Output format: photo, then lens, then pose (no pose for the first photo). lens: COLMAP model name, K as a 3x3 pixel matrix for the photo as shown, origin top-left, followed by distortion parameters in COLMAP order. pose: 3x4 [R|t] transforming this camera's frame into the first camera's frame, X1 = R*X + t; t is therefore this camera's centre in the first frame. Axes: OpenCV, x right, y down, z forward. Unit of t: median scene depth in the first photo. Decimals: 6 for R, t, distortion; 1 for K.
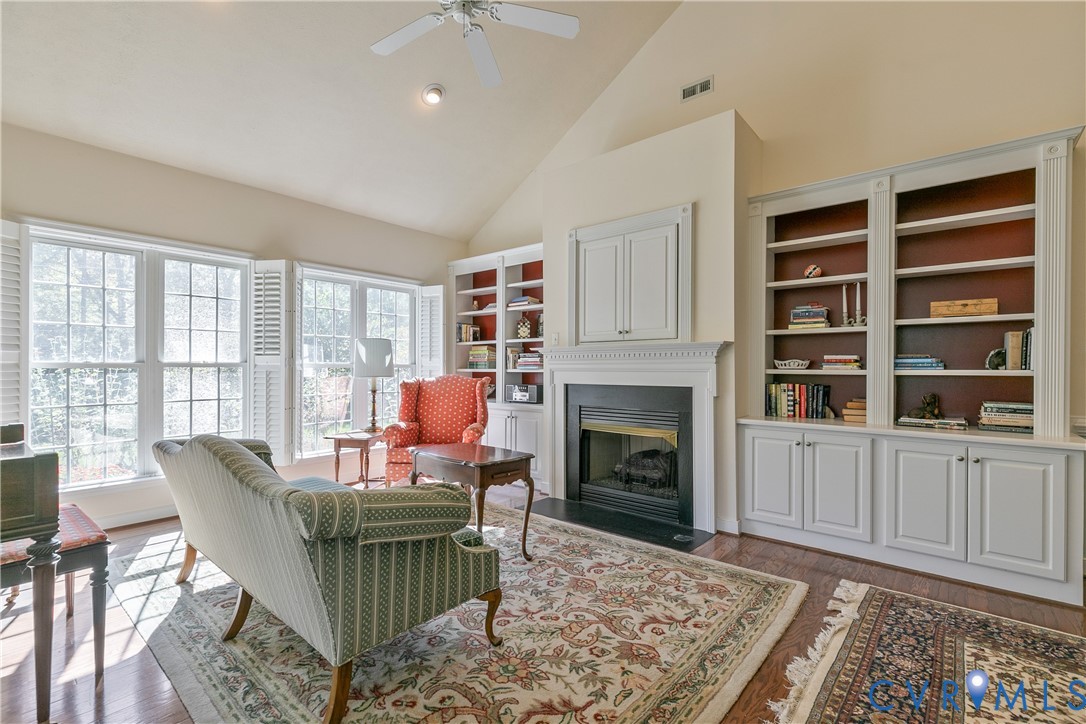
lens RADIAL K [[491.9, 0, 554.6], [0, 491.9, 363.8], [0, 0, 1]] dist [0.007223, -0.000363]
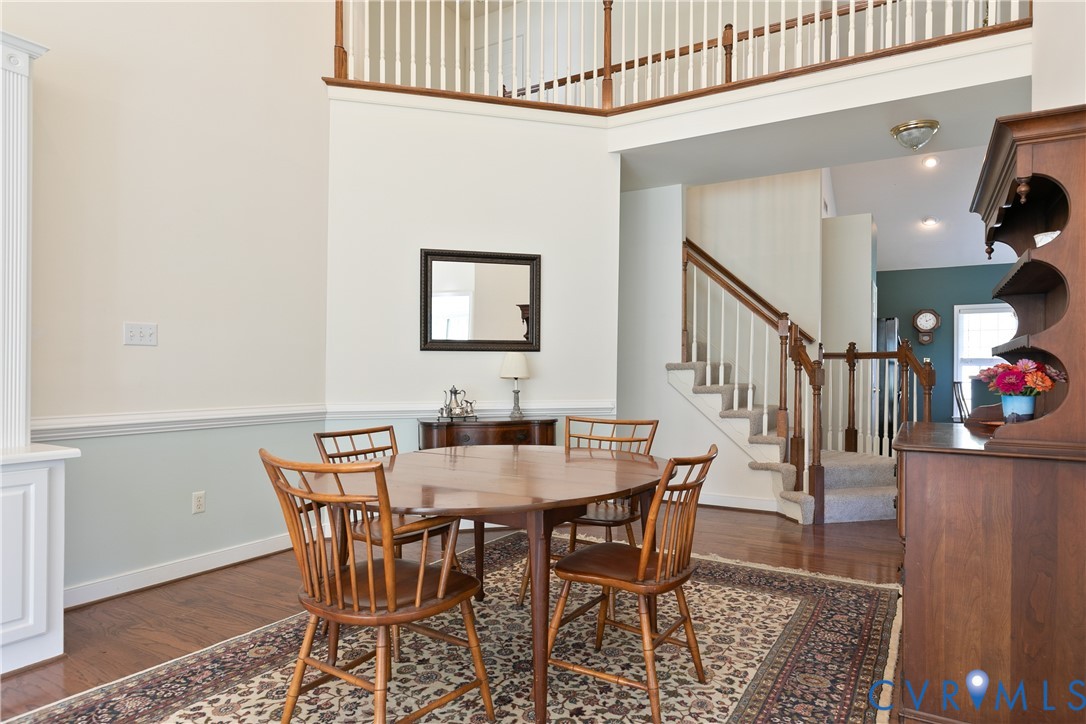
lens RADIAL K [[632.3, 0, 548.0], [0, 632.3, 371.3], [0, 0, 1]] dist [0.011068, -0.004064]
pose [[-0.147779, 0.000573, 0.989020, -0.047311], [-0.008007, 0.999966, -0.001776, 0.023210], [-0.988988, -0.008182, -0.147769, 0.294227]]
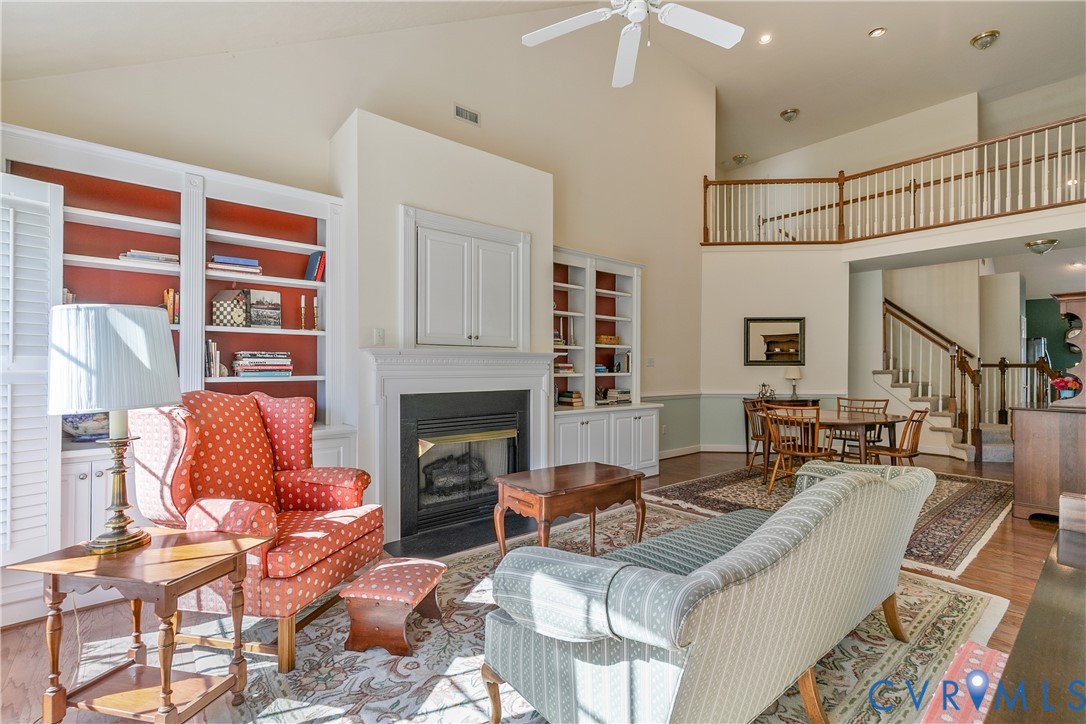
lens RADIAL K [[491.9, 0, 543.5], [0, 491.9, 362.8], [0, 0, 1]] dist [0.007223, -0.000363]
pose [[0.172766, 0.010145, 0.984911, -0.977333], [-0.006938, 0.999935, -0.009083, -0.007137], [-0.984938, -0.005264, 0.172825, 0.850502]]
